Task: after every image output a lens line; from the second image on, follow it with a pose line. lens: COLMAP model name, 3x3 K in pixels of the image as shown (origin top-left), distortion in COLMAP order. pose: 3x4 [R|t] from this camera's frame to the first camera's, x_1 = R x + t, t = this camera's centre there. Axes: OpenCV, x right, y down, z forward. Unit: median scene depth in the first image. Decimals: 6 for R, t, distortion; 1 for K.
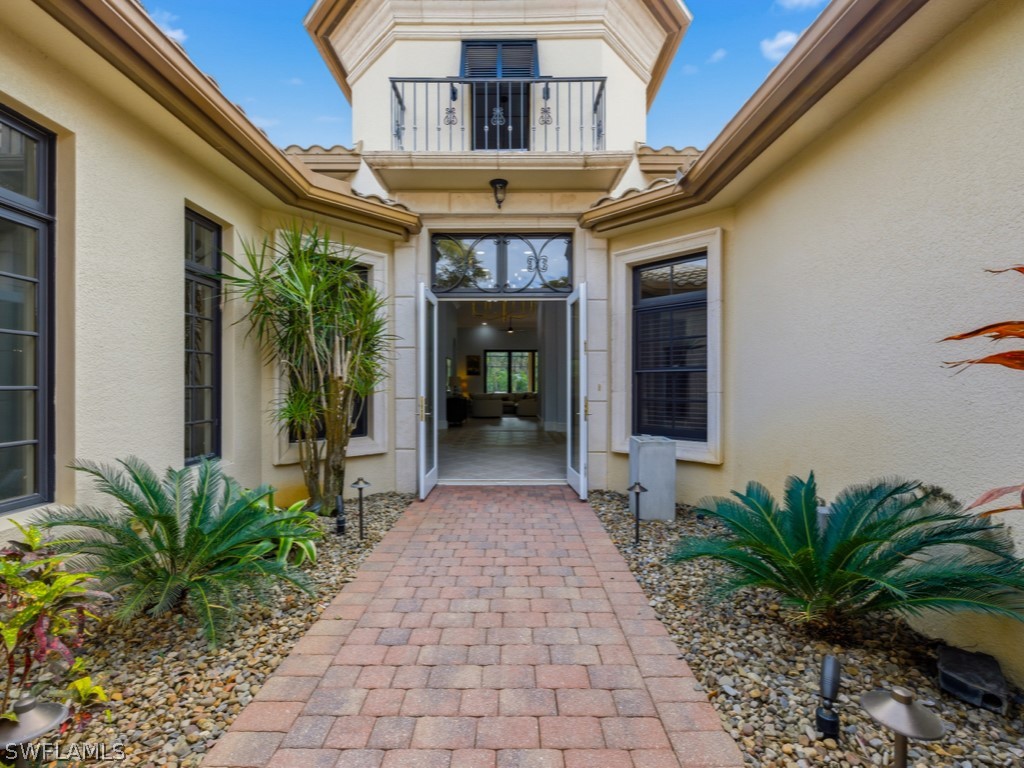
lens RADIAL K [[457.9, 0, 513.0], [0, 457.9, 382.4], [0, 0, 1]] dist [0.001579, -0.001009]
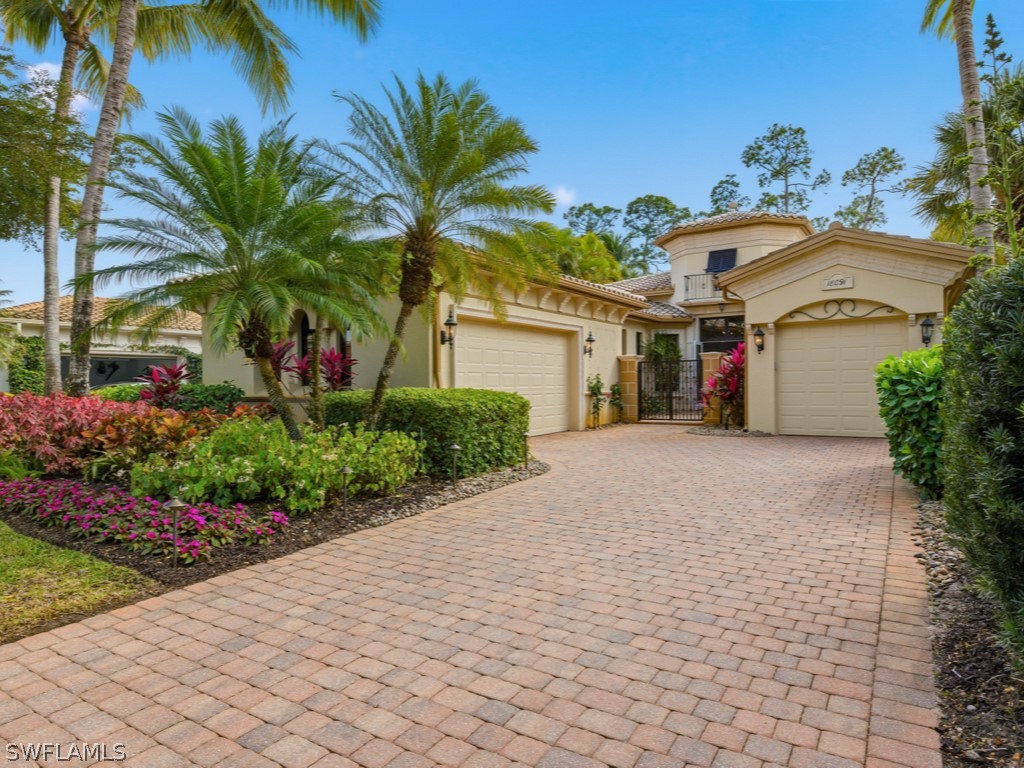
lens RADIAL K [[597.5, 0, 513.6], [0, 597.5, 382.6], [0, 0, 1]] dist [-0.002430, -0.000111]
pose [[0.846554, -0.007598, -0.532249, 0.864180], [0.008768, 0.999962, -0.000329, 0.049654], [0.532231, -0.004388, 0.846588, -2.909542]]
